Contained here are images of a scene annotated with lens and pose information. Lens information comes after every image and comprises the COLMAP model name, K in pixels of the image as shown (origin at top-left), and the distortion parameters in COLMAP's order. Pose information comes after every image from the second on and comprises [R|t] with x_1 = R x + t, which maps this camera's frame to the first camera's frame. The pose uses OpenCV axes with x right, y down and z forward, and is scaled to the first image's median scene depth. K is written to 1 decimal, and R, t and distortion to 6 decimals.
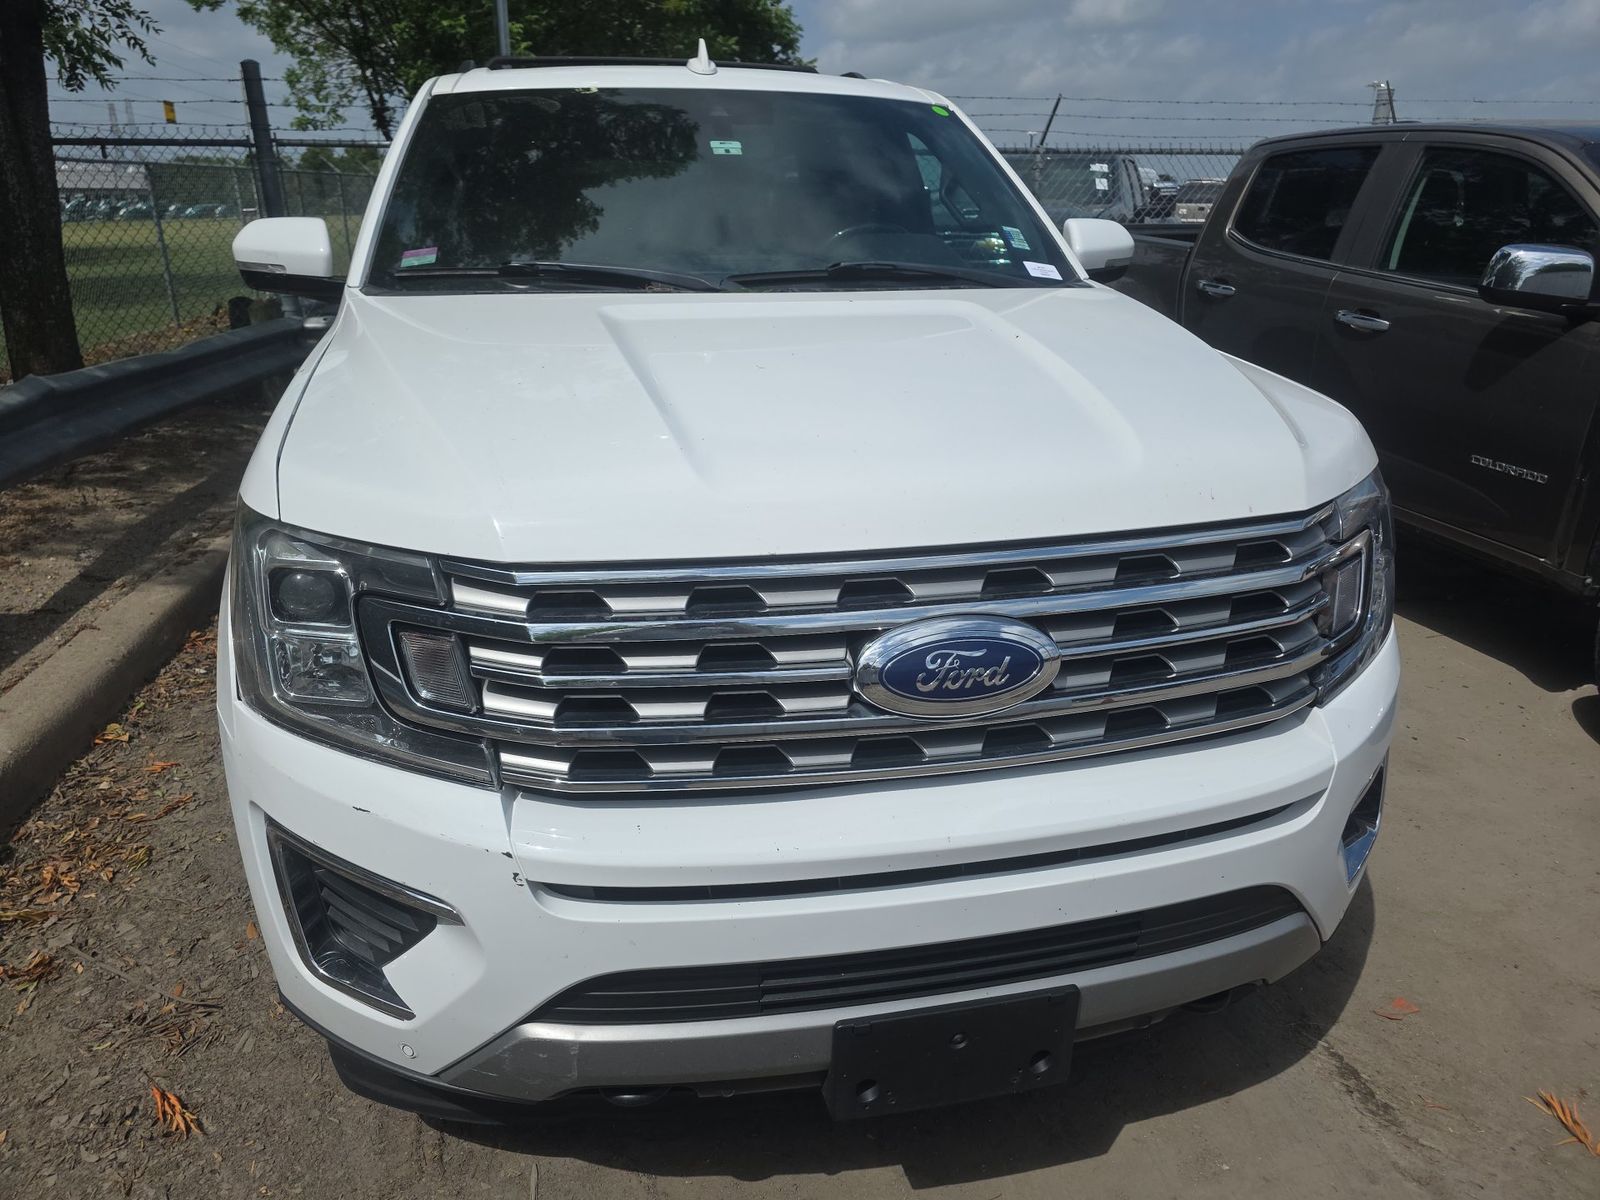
lens RADIAL K [[1074.0, 0, 771.6], [0, 1074.0, 586.3], [0, 0, 1]] dist [0.063975, -0.054257]
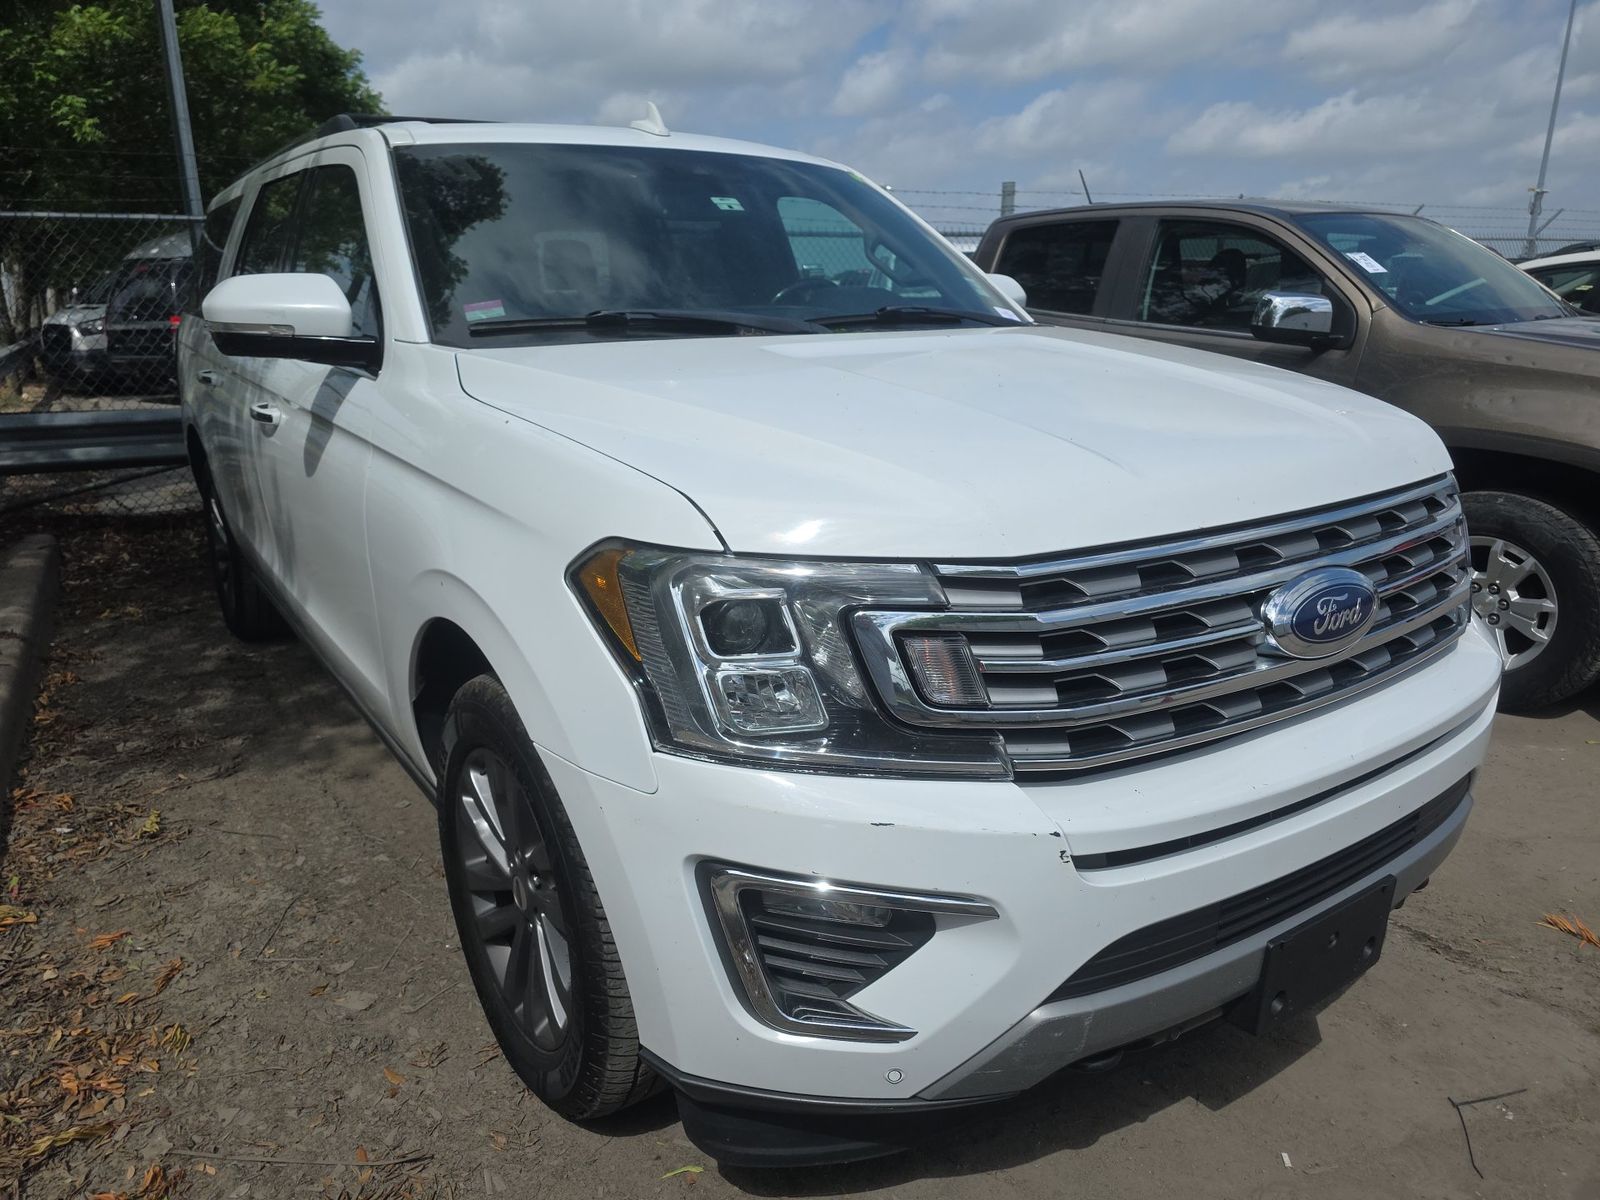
lens RADIAL K [[1081.0, 0, 800.0], [0, 1081.0, 600.0], [0, 0, 1]] dist [0.042655, -0.036506]
pose [[0.929260, -0.112572, 0.351858, -0.577948], [0.133399, 0.990429, -0.035435, 0.020348], [-0.344501, 0.079866, 0.935383, 0.062560]]
